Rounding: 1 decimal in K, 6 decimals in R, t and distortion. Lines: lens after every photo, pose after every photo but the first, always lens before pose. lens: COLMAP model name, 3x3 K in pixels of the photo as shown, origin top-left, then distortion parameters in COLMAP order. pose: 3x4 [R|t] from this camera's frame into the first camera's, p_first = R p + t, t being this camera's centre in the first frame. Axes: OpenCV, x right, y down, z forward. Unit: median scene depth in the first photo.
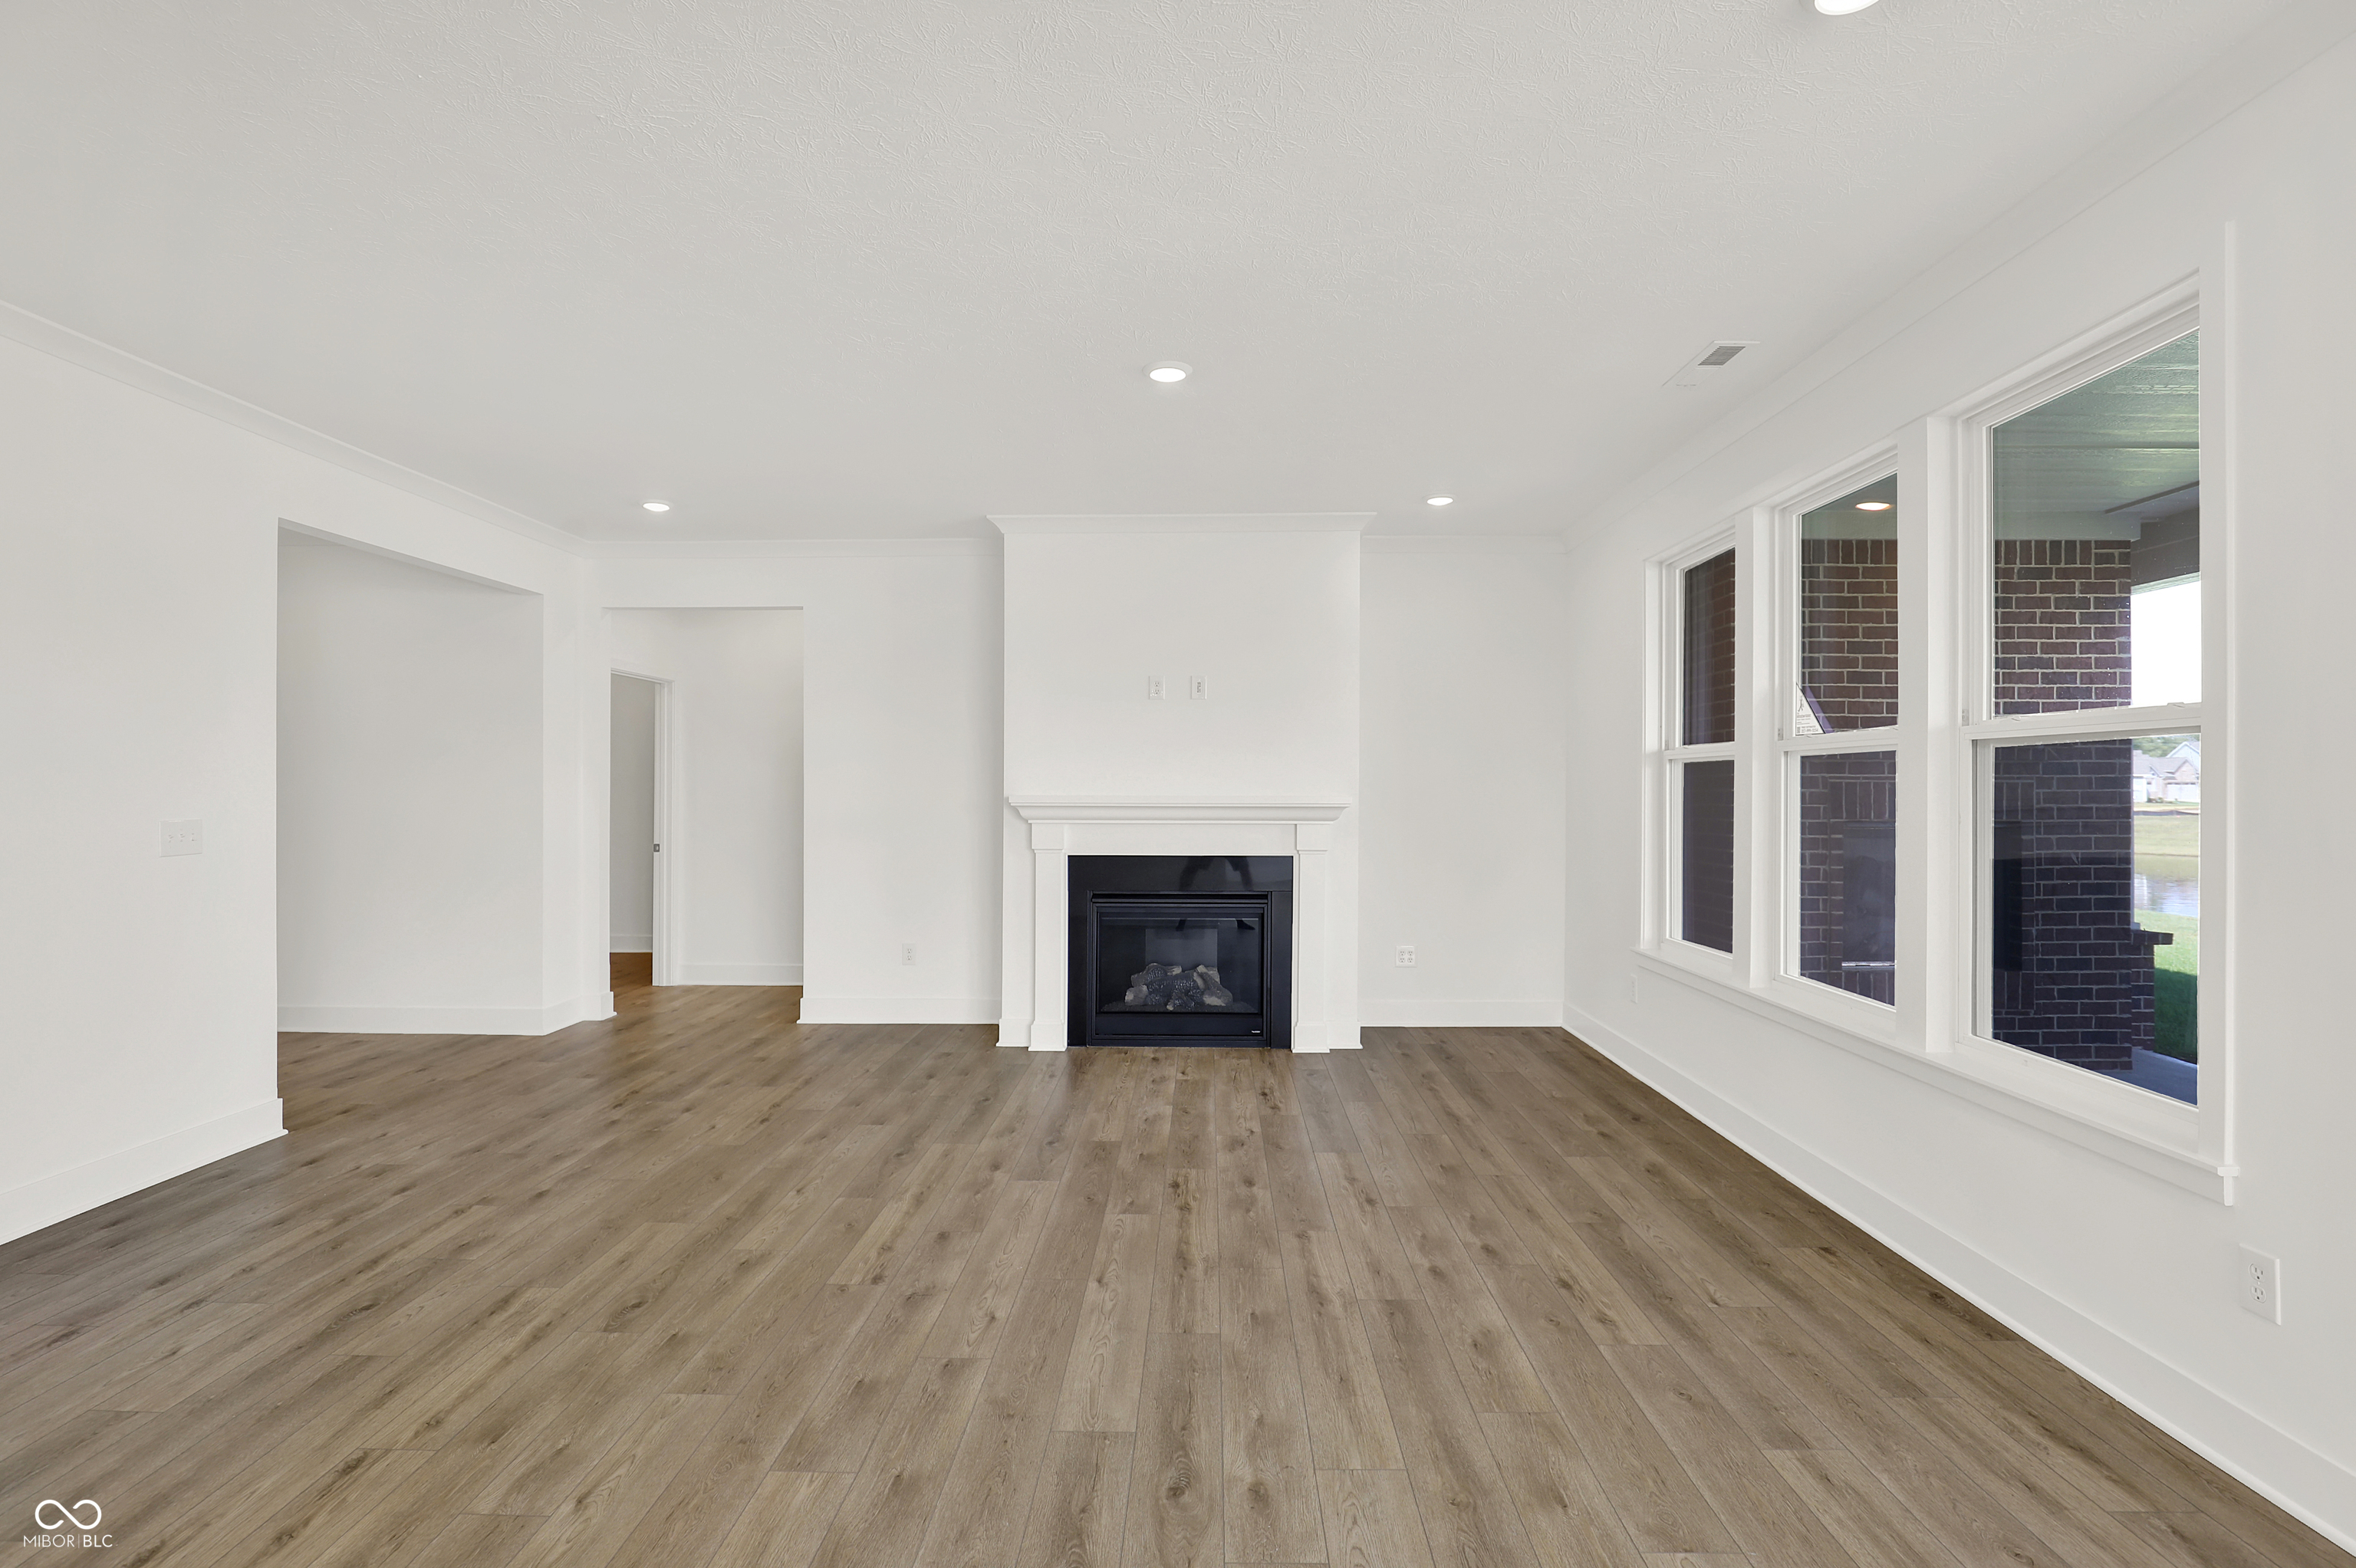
lens RADIAL K [[1120.3, 0, 1178.0], [0, 1120.3, 784.0], [0, 0, 1]] dist [-0.020632, 0.000675]
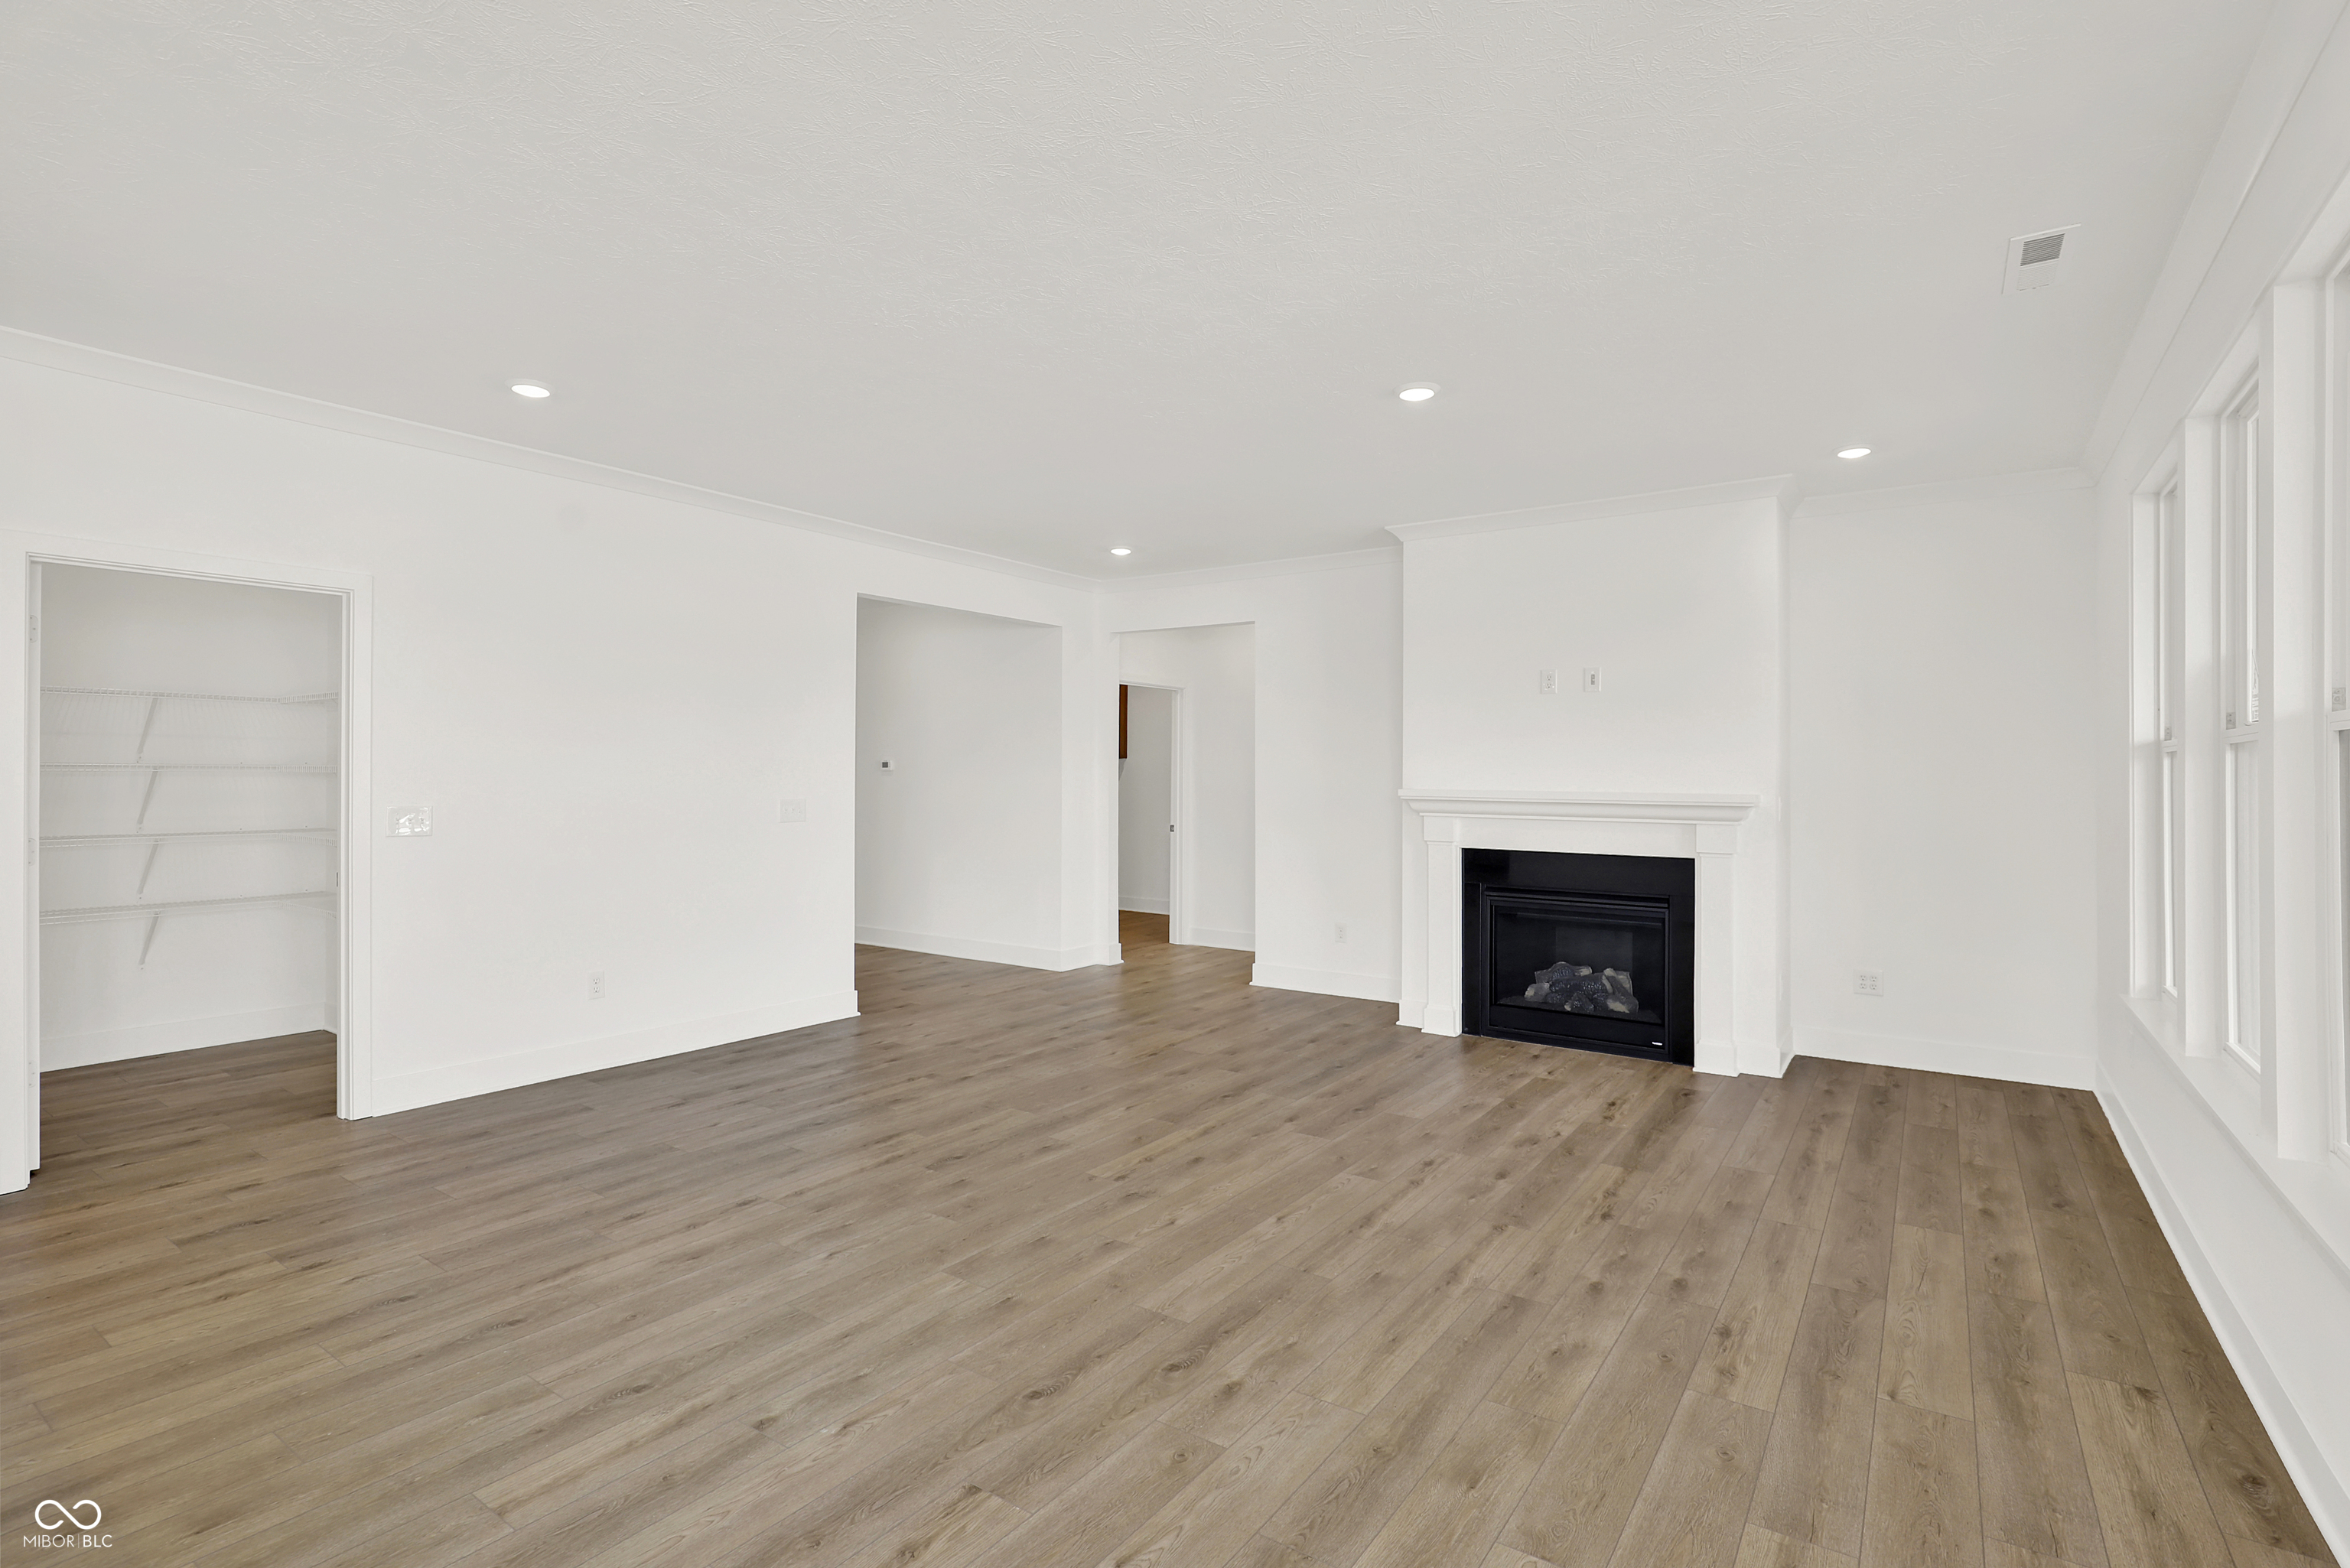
lens RADIAL K [[1119.2, 0, 1167.1], [0, 1119.2, 779.2], [0, 0, 1]] dist [-0.028188, 0.000486]
pose [[0.836253, 0.009795, -0.548256, 0.349069], [-0.006756, 0.999949, 0.007561, -0.007651], [0.548302, -0.002619, 0.836276, -0.008203]]
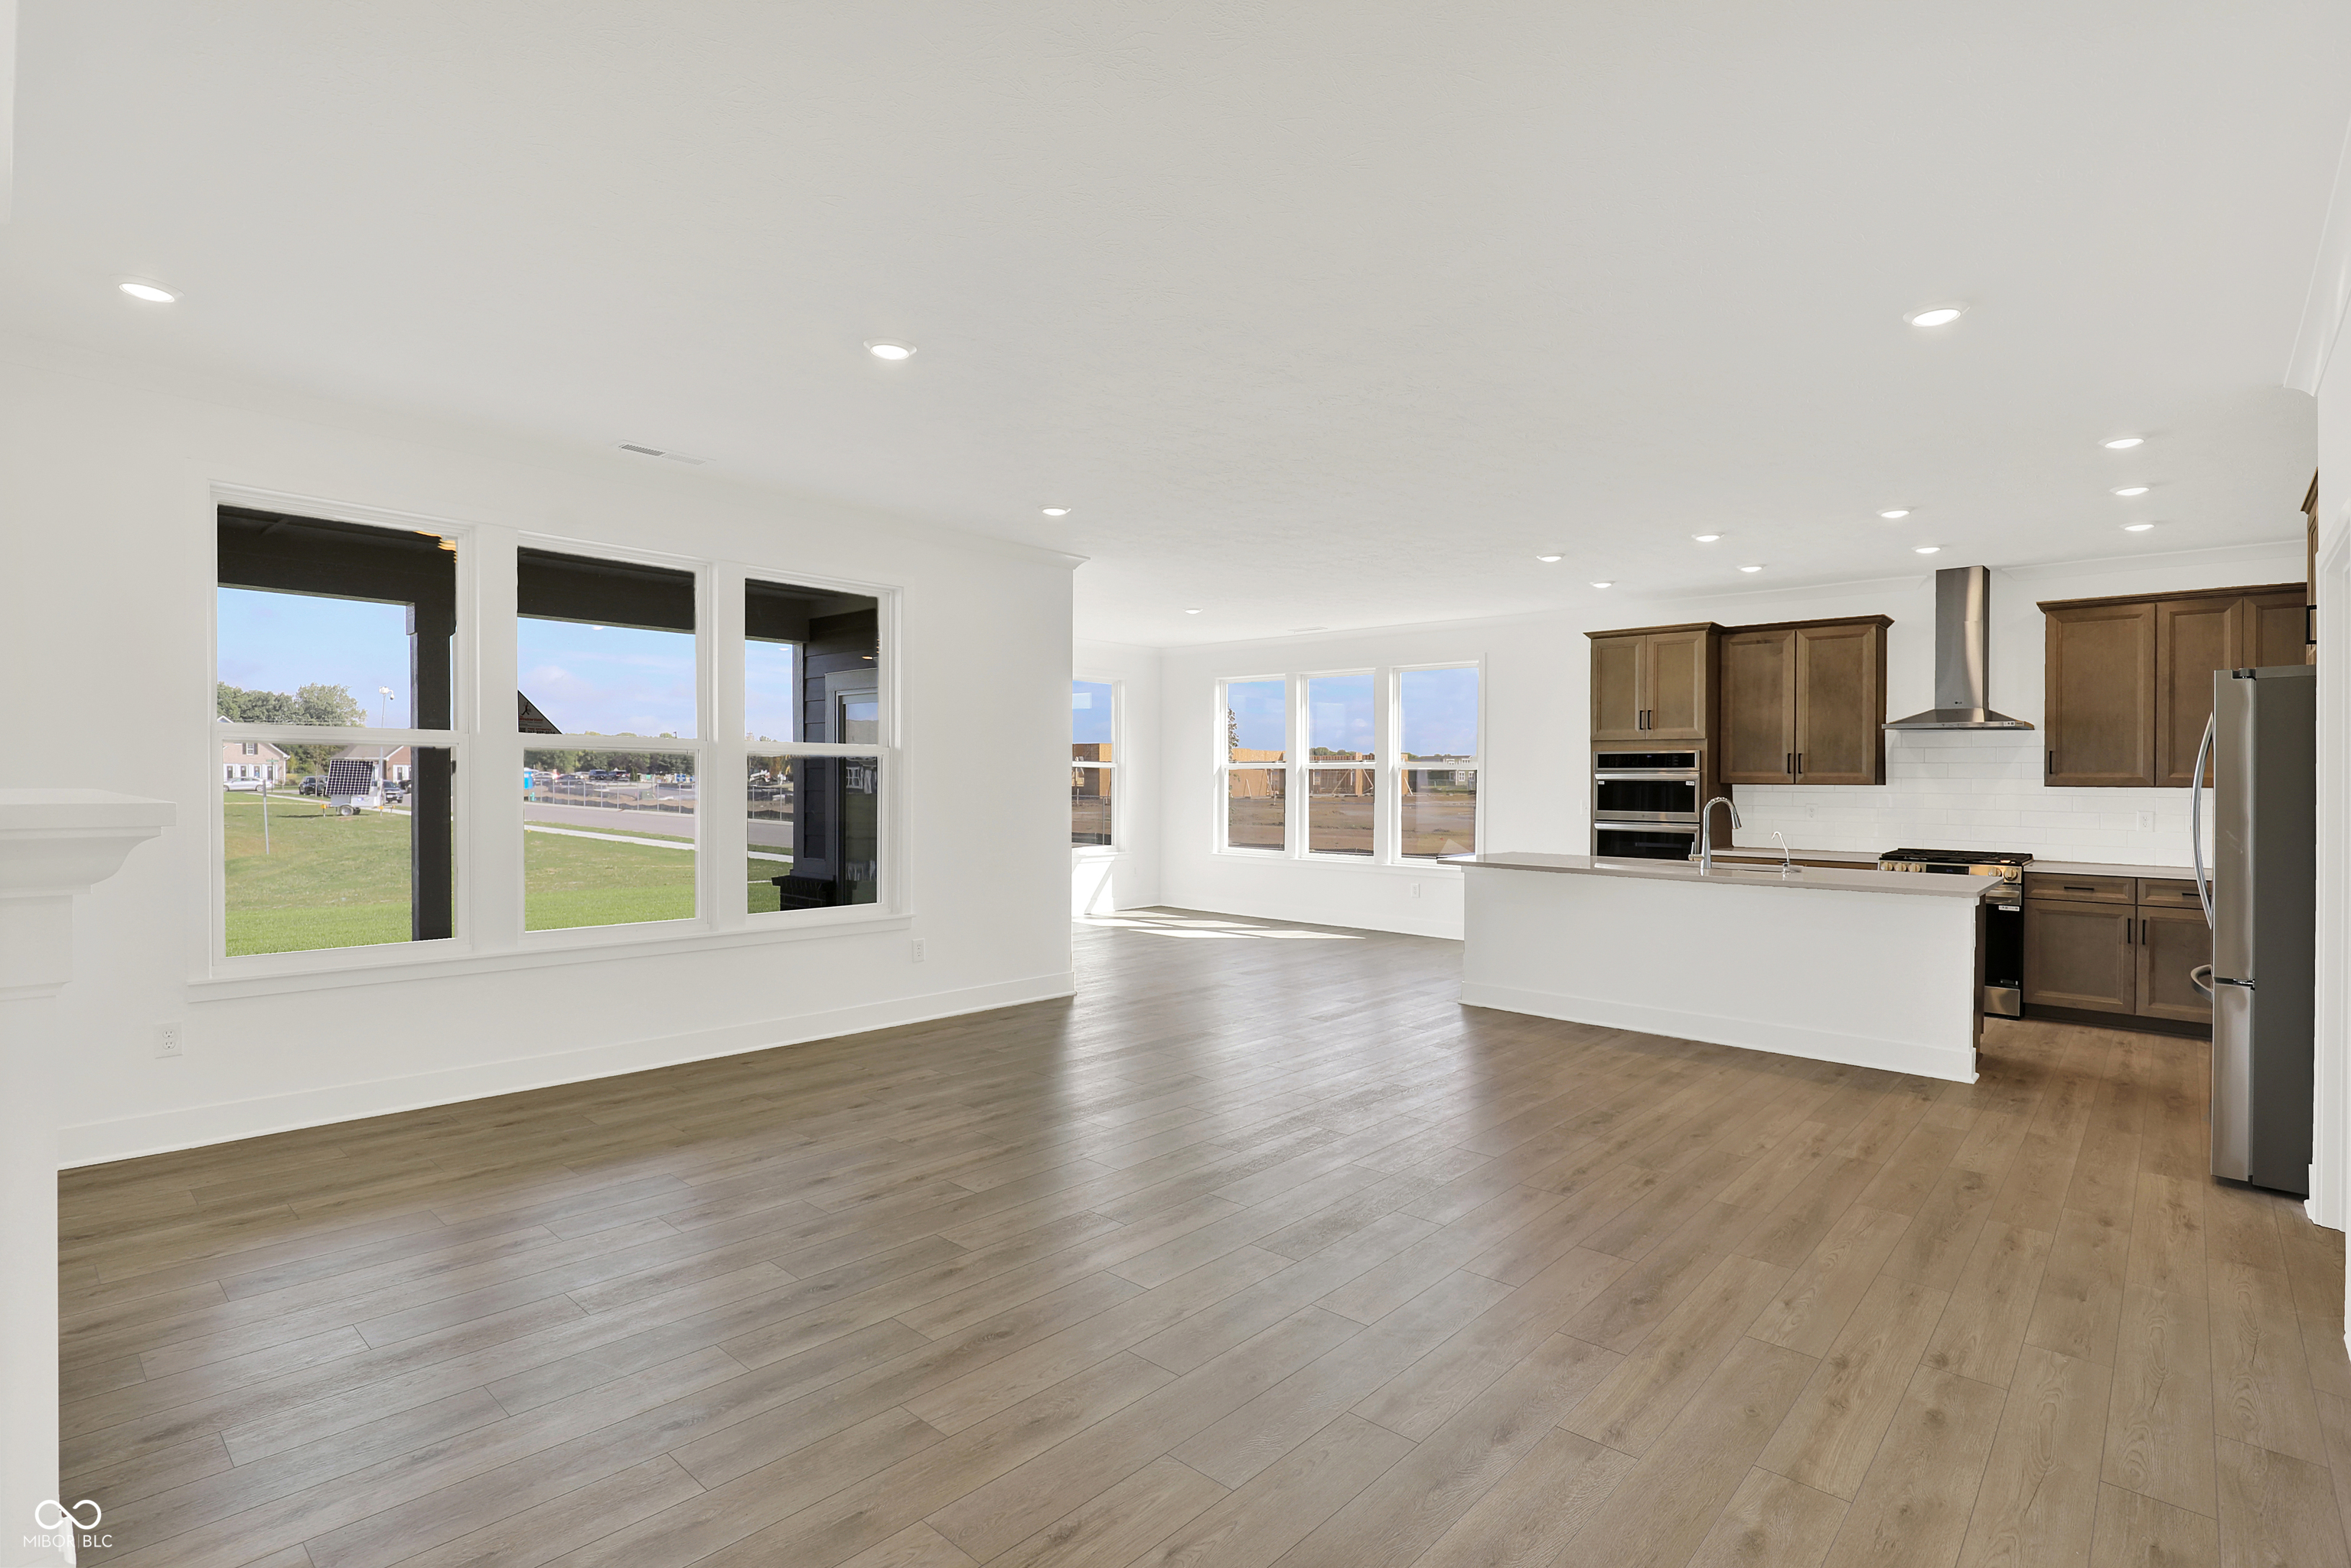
lens RADIAL K [[1140.1, 0, 1163.5], [0, 1140.1, 787.2], [0, 0, 1]] dist [-0.016380, -0.014669]
pose [[-0.751305, -0.012932, 0.659828, -0.798880], [-0.014869, 0.999886, 0.002667, 0.000643], [-0.659787, -0.007807, -0.751412, 1.512676]]
